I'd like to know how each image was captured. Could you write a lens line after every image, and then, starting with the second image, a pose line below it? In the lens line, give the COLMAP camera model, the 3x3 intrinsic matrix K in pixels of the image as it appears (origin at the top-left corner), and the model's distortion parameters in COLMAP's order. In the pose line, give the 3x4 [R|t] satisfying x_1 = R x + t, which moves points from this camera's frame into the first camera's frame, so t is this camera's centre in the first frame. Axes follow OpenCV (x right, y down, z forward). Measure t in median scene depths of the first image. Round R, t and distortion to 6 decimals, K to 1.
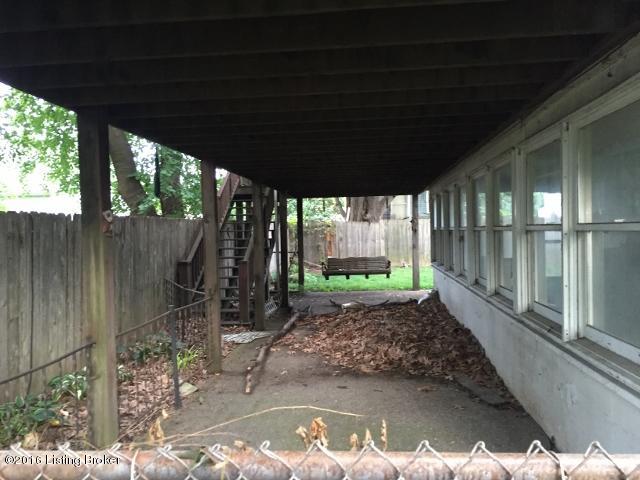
lens RADIAL K [[548.6, 0, 320.7], [0, 548.6, 239.4], [0, 0, 1]] dist [0.036833, -0.010493]
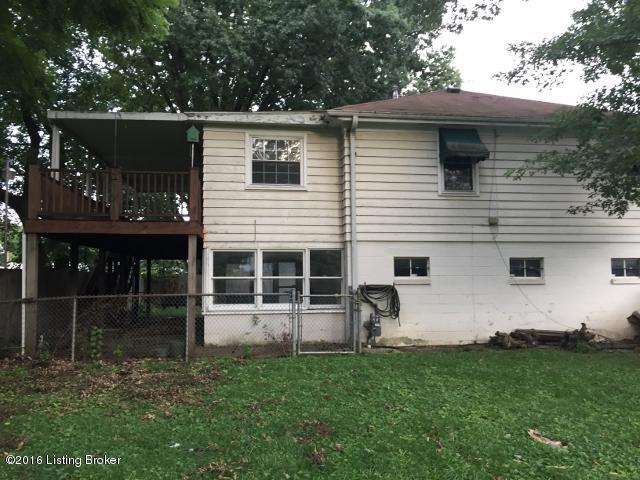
lens RADIAL K [[548.6, 0, 320.3], [0, 548.6, 240.0], [0, 0, 1]] dist [0.036833, -0.010493]
pose [[0.967628, 0.028789, 0.250735, 0.050950], [0.000571, 0.993220, -0.116246, 0.063952], [-0.252382, 0.112626, 0.961051, -0.813962]]
